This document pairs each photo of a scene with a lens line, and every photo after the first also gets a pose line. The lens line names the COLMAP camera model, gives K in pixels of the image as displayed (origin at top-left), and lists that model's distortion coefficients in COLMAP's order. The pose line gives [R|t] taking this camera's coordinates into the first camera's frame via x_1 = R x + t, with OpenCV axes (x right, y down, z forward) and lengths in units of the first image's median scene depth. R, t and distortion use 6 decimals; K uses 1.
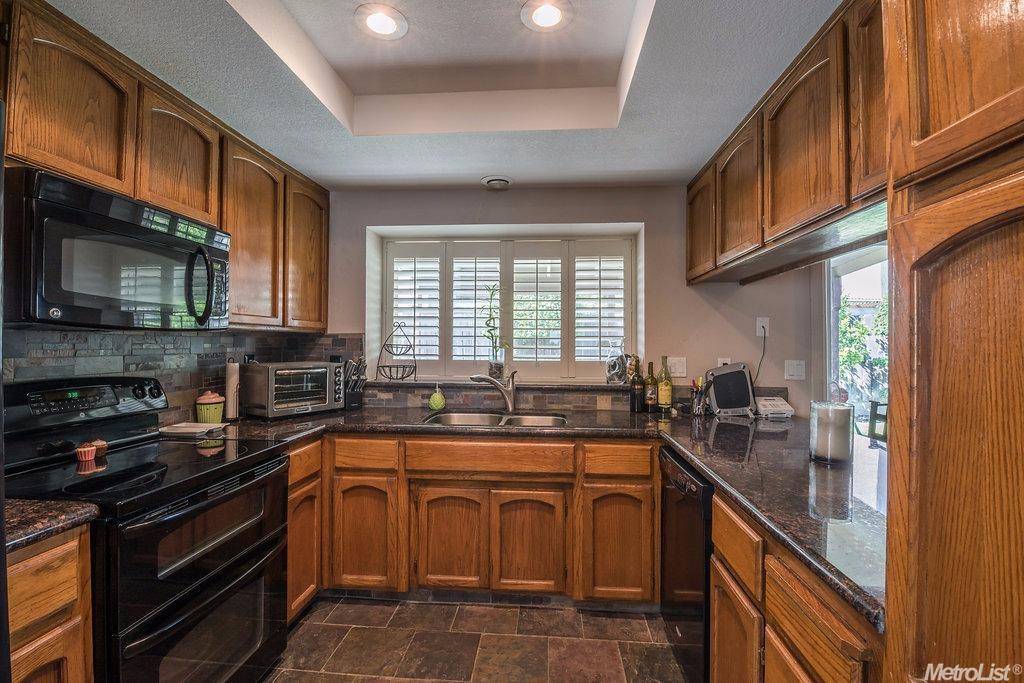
lens RADIAL K [[456.6, 0, 514.4], [0, 456.6, 338.9], [0, 0, 1]] dist [-0.002074, -0.000266]
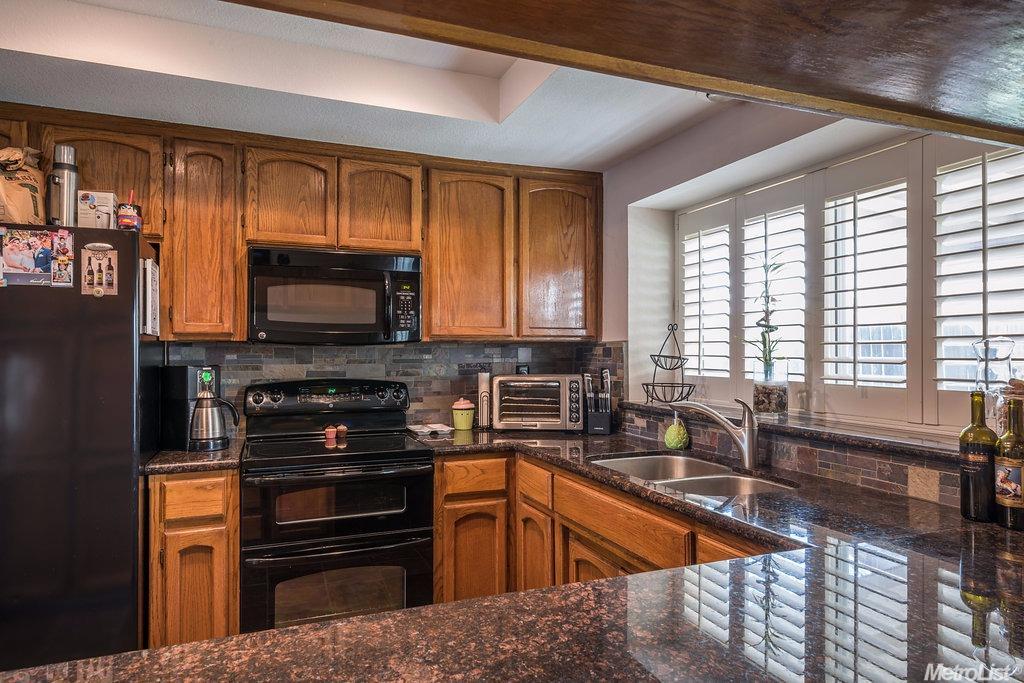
lens RADIAL K [[619.8, 0, 511.7], [0, 619.8, 344.6], [0, 0, 1]] dist [0.039290, 0.001126]
pose [[0.452728, -0.015560, -0.891513, 0.690111], [0.011549, 0.999866, -0.011586, 0.005241], [0.891574, -0.005051, 0.452847, 0.424572]]
